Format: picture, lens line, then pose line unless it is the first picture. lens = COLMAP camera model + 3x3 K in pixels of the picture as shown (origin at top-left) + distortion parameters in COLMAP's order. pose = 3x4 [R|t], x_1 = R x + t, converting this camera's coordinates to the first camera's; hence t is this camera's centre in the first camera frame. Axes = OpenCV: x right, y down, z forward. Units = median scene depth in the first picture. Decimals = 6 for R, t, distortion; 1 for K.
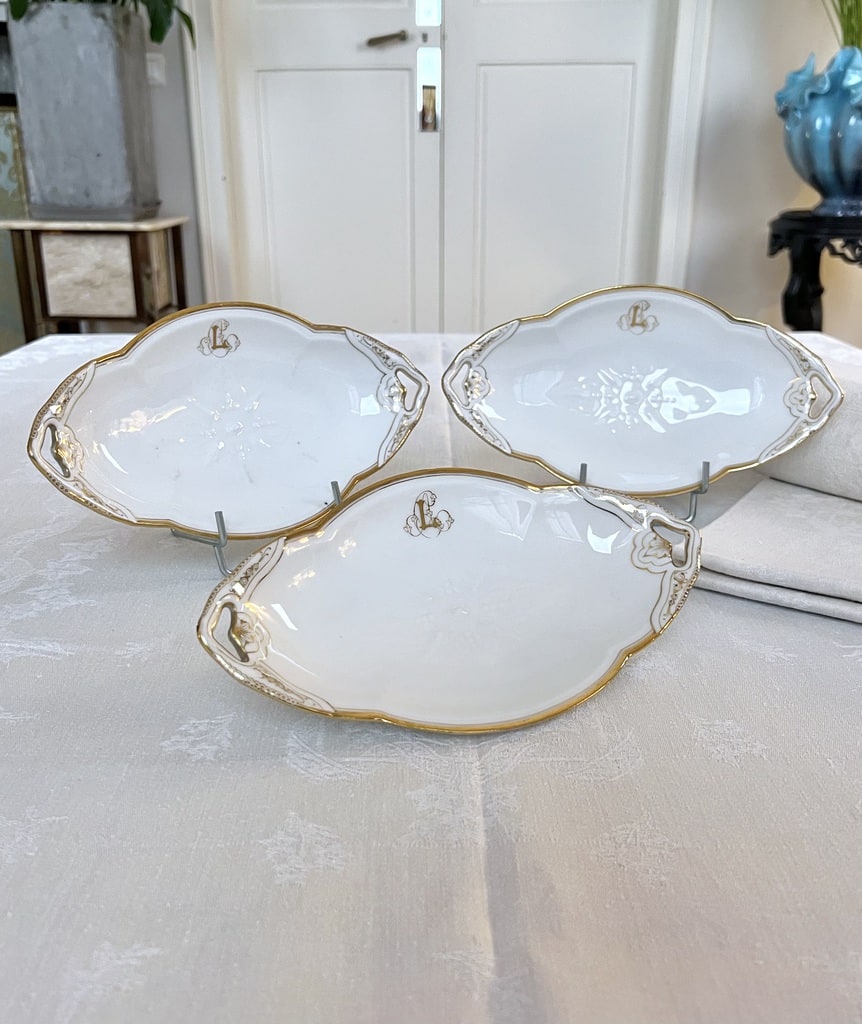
lens RADIAL K [[853.4, 0, 431.0], [0, 853.4, 512.0], [0, 0, 1]] dist [0.014167, 0.001068]
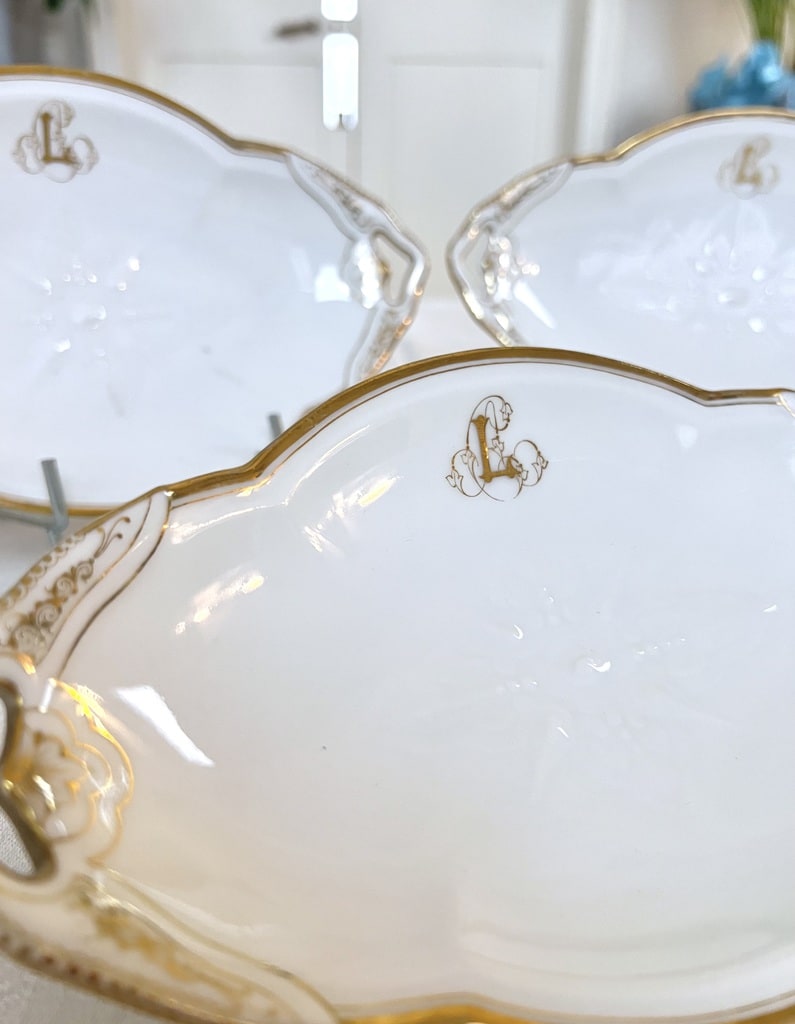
lens RADIAL K [[817.1, 0, 397.5], [0, 817.1, 512.0], [0, 0, 1]] dist [-0.012055, -0.006442]
pose [[0.997452, -0.010254, 0.070603, -0.084948], [0.010087, 0.999945, 0.002711, 0.034049], [-0.070627, -0.001992, 0.997501, 0.556758]]
